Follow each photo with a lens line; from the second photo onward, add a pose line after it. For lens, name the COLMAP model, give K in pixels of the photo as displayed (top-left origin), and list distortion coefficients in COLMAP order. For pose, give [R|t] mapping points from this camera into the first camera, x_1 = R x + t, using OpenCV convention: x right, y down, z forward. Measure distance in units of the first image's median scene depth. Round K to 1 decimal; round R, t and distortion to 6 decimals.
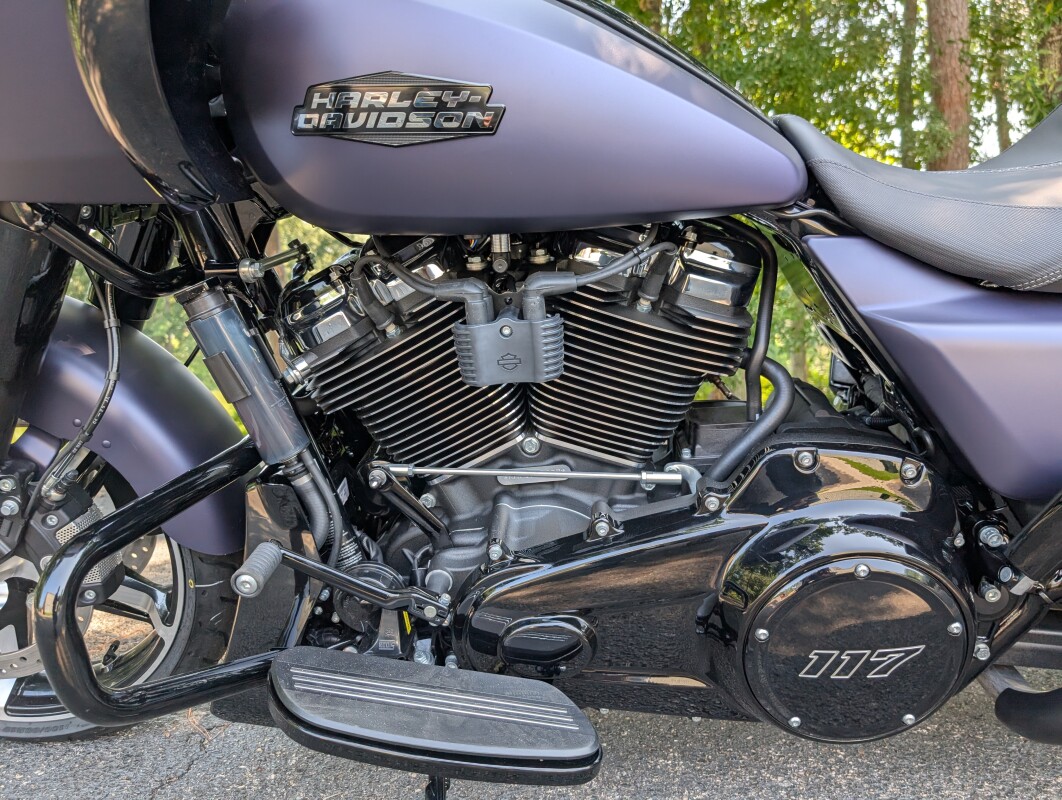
lens RADIAL K [[771.9, 0, 519.7], [0, 771.9, 405.6], [0, 0, 1]] dist [0.003790, -0.004855]
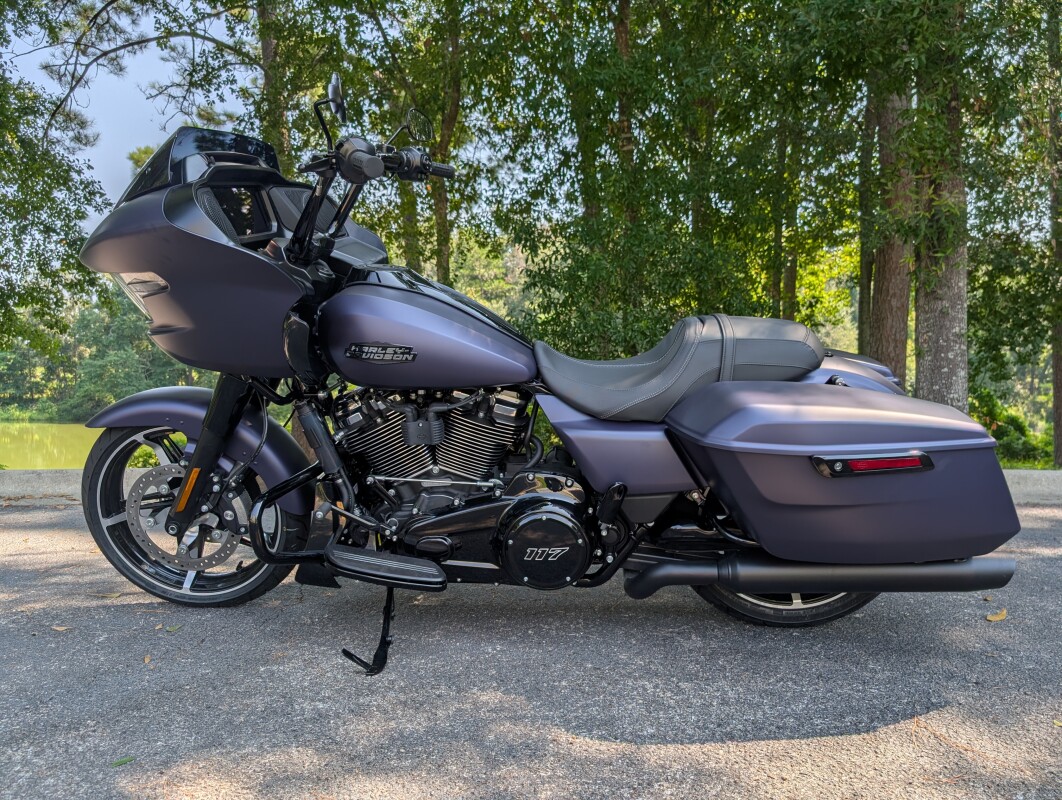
lens RADIAL K [[771.9, 0, 540.3], [0, 771.9, 401.0], [0, 0, 1]] dist [0.003790, -0.004855]
pose [[0.999382, 0.034208, 0.008044, 0.325036], [-0.033683, 0.997735, -0.058229, -0.034324], [-0.010017, 0.057922, 0.998271, -1.456735]]
